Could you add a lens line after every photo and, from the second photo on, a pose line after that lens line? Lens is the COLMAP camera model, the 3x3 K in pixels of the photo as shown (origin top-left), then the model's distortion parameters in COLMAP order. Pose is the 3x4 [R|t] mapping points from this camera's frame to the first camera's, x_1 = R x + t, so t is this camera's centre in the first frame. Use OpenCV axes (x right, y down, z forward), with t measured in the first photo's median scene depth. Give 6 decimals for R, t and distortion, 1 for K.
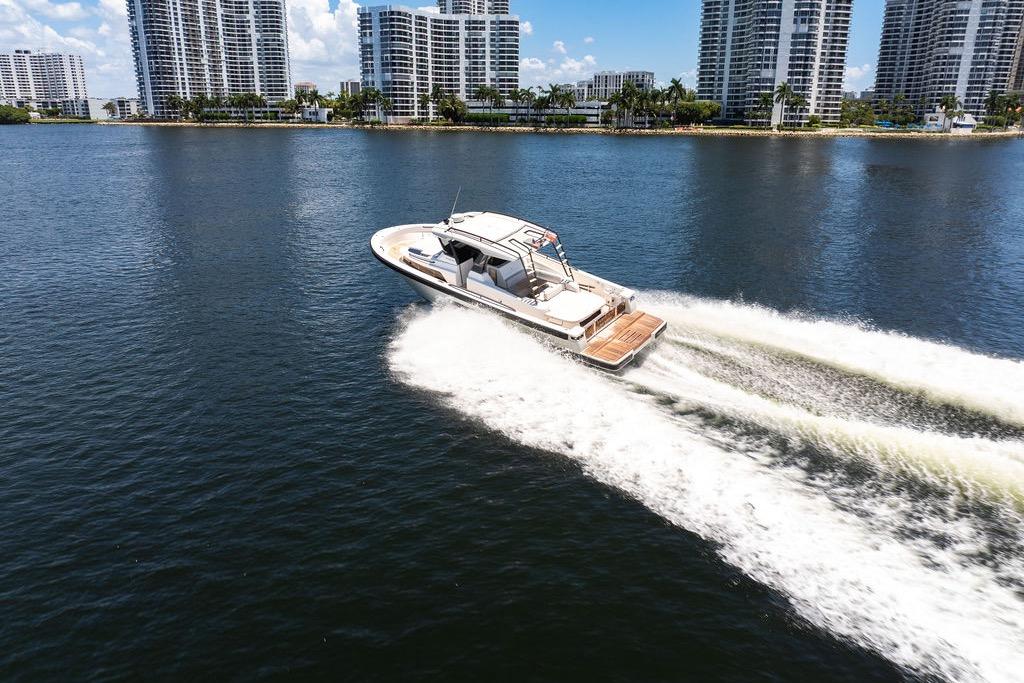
lens RADIAL K [[723.3, 0, 514.2], [0, 723.3, 339.0], [0, 0, 1]] dist [-0.053691, 0.033050]
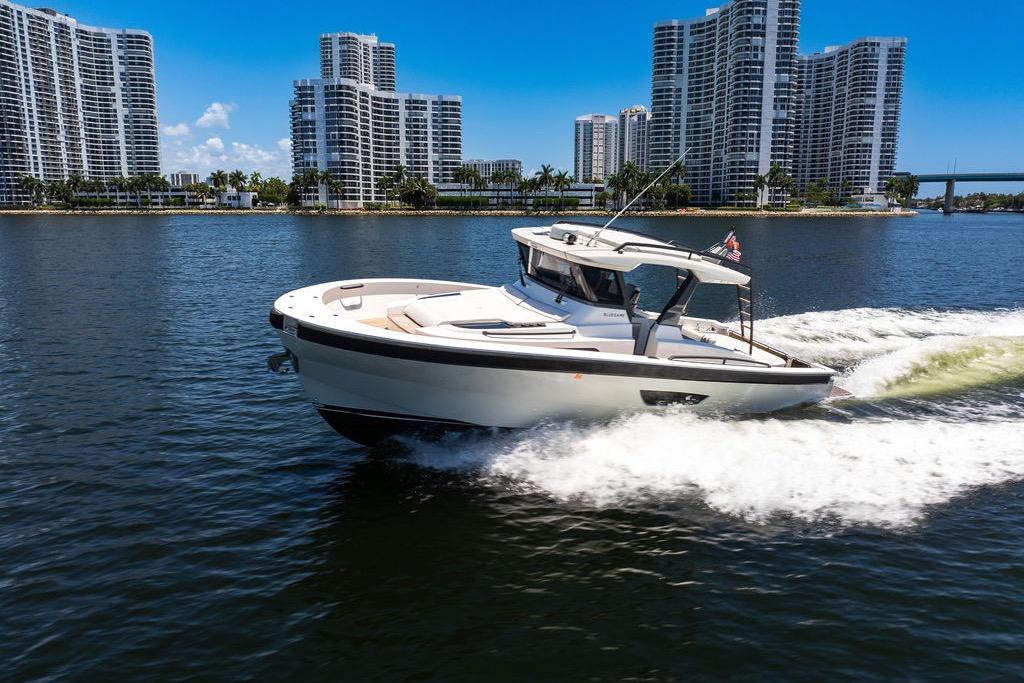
lens RADIAL K [[722.7, 0, 516.5], [0, 722.7, 337.2], [0, 0, 1]] dist [-0.043147, 0.021588]
pose [[0.957631, -0.055983, 0.282503, -0.209750], [0.090068, 0.989937, -0.109142, -0.028201], [-0.273551, 0.129962, 0.953037, 0.119841]]
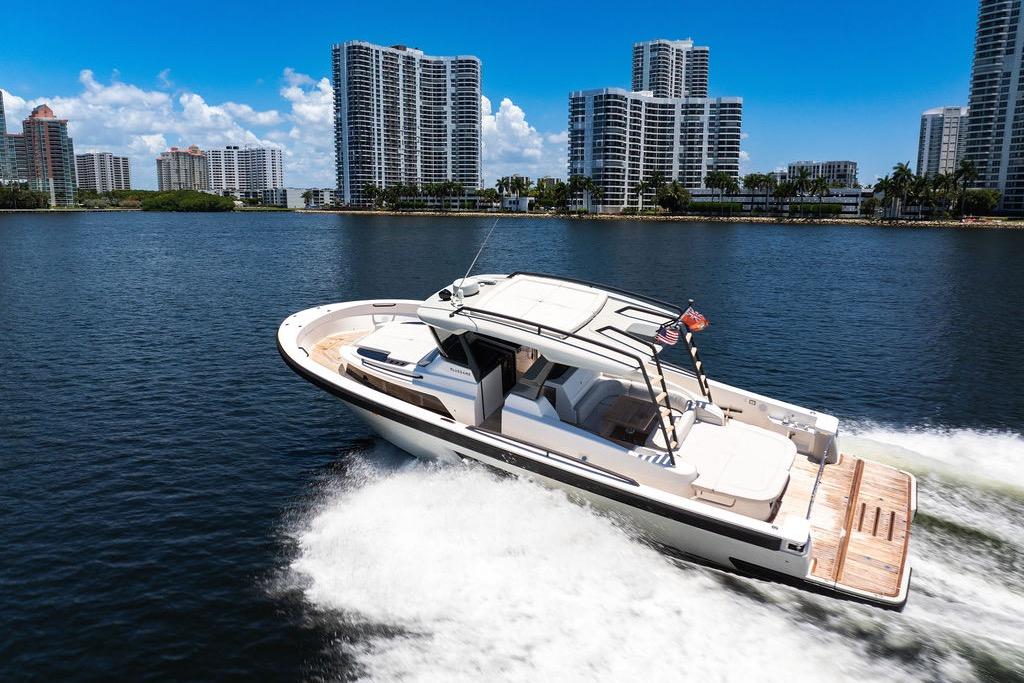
lens RADIAL K [[722.7, 0, 516.5], [0, 722.7, 337.2], [0, 0, 1]] dist [-0.043147, 0.021588]
pose [[0.980397, 0.034932, -0.193909, -0.087431], [-0.059094, 0.990983, -0.120252, -0.025721], [0.187960, 0.129354, 0.973621, 0.103301]]
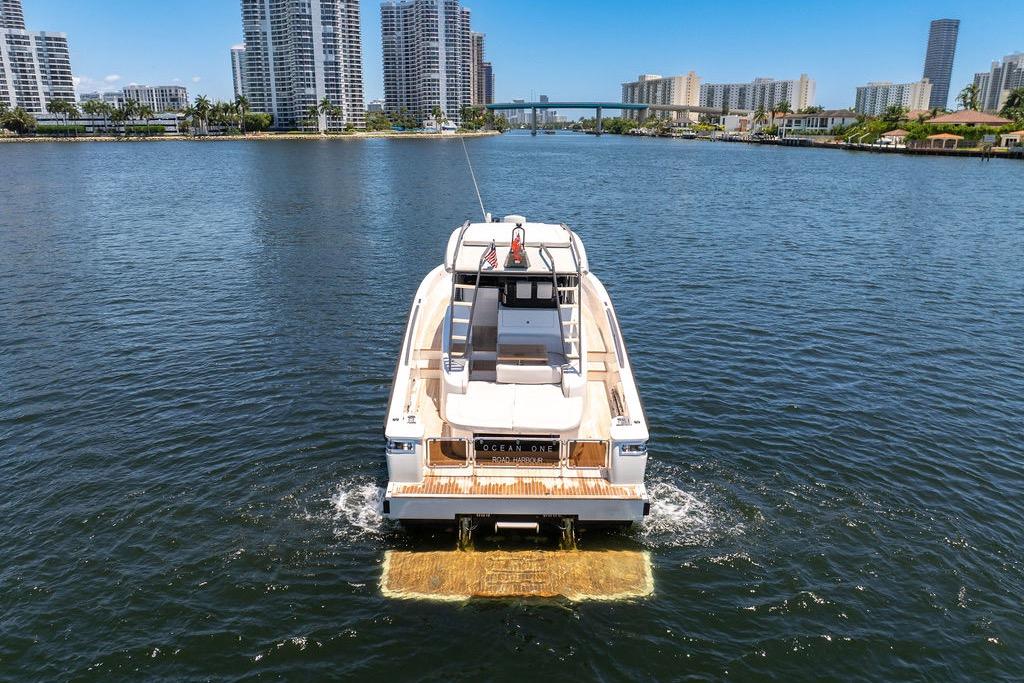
lens RADIAL K [[723.3, 0, 514.2], [0, 723.3, 339.0], [0, 0, 1]] dist [-0.053691, 0.033050]
pose [[0.809752, -0.169554, 0.561741, -0.121251], [0.179501, 0.983025, 0.037961, 0.070413], [-0.558642, 0.070094, 0.826442, -0.200130]]
